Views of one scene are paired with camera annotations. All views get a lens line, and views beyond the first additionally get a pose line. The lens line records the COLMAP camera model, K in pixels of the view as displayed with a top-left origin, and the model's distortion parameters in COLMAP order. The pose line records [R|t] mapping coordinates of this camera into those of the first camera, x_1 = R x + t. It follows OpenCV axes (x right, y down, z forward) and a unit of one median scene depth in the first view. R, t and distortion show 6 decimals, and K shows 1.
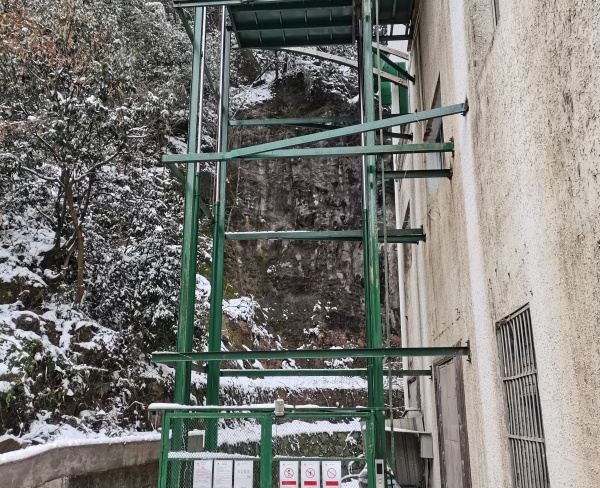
lens RADIAL K [[602.3, 0, 298.3], [0, 602.3, 243.7], [0, 0, 1]] dist [0.042717, 0.000000]
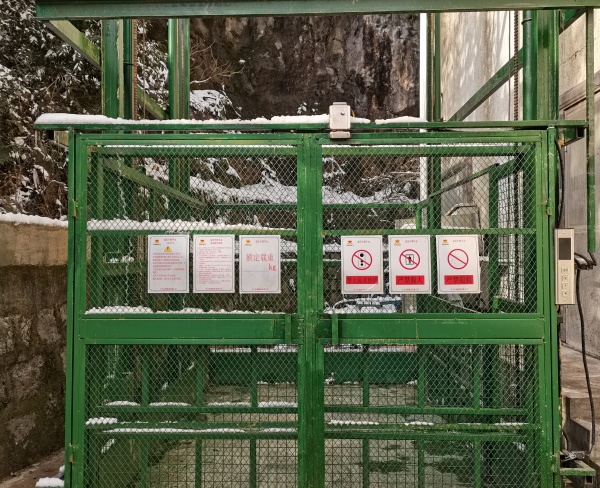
lens RADIAL K [[602.3, 0, 300.5], [0, 602.3, 244.3], [0, 0, 1]] dist [0.042717, 0.000000]
pose [[0.997544, -0.000127, 0.070048, -0.054698], [-0.017614, 0.967410, 0.252600, 0.150494], [-0.067798, -0.253214, 0.965032, 0.338524]]
